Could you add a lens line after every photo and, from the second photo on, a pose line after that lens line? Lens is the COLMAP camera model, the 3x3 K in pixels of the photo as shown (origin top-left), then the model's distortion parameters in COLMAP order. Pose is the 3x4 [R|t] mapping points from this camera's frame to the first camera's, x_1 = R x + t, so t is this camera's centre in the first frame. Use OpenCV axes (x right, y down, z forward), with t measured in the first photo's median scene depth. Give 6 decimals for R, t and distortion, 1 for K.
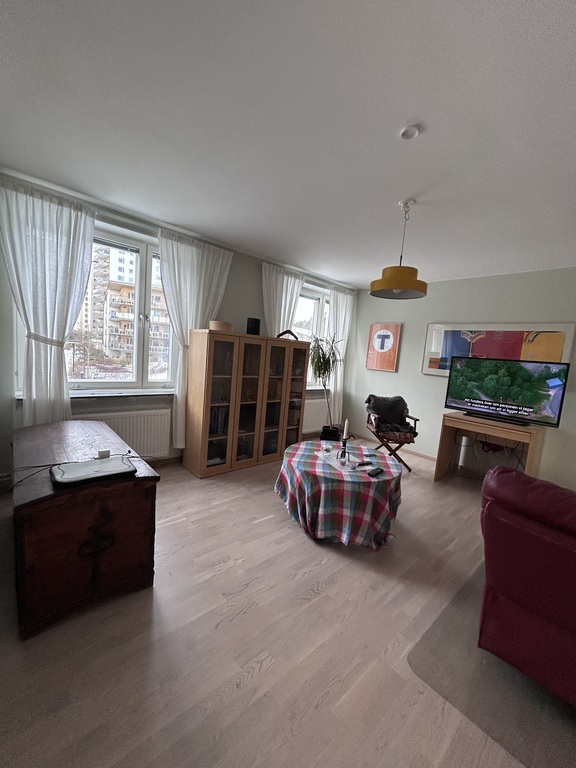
lens RADIAL K [[303.2, 0, 285.7], [0, 303.2, 381.7], [0, 0, 1]] dist [-0.011570, -0.000087]
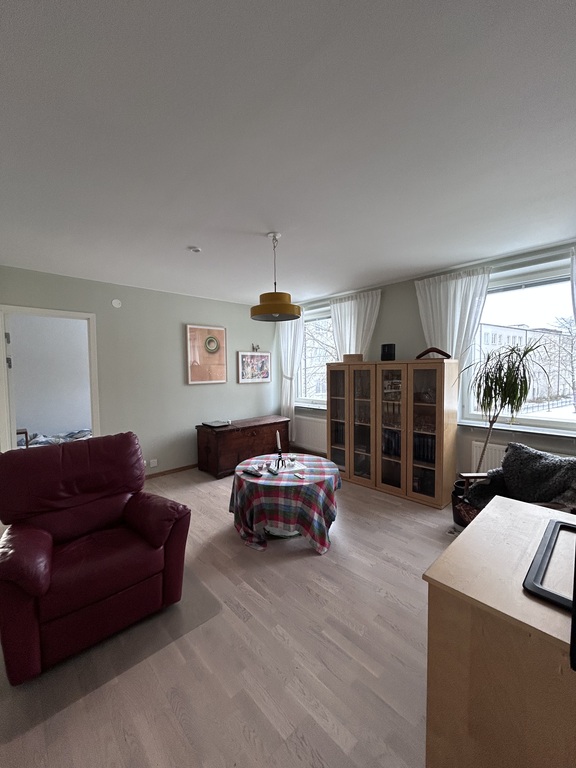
lens RADIAL K [[303.2, 0, 285.0], [0, 303.2, 385.9], [0, 0, 1]] dist [-0.011570, -0.000087]
pose [[0.023696, -0.028691, -0.999307, 0.947184], [-0.085665, 0.995853, -0.030623, -0.009647], [0.996042, 0.086331, 0.021140, 0.682052]]
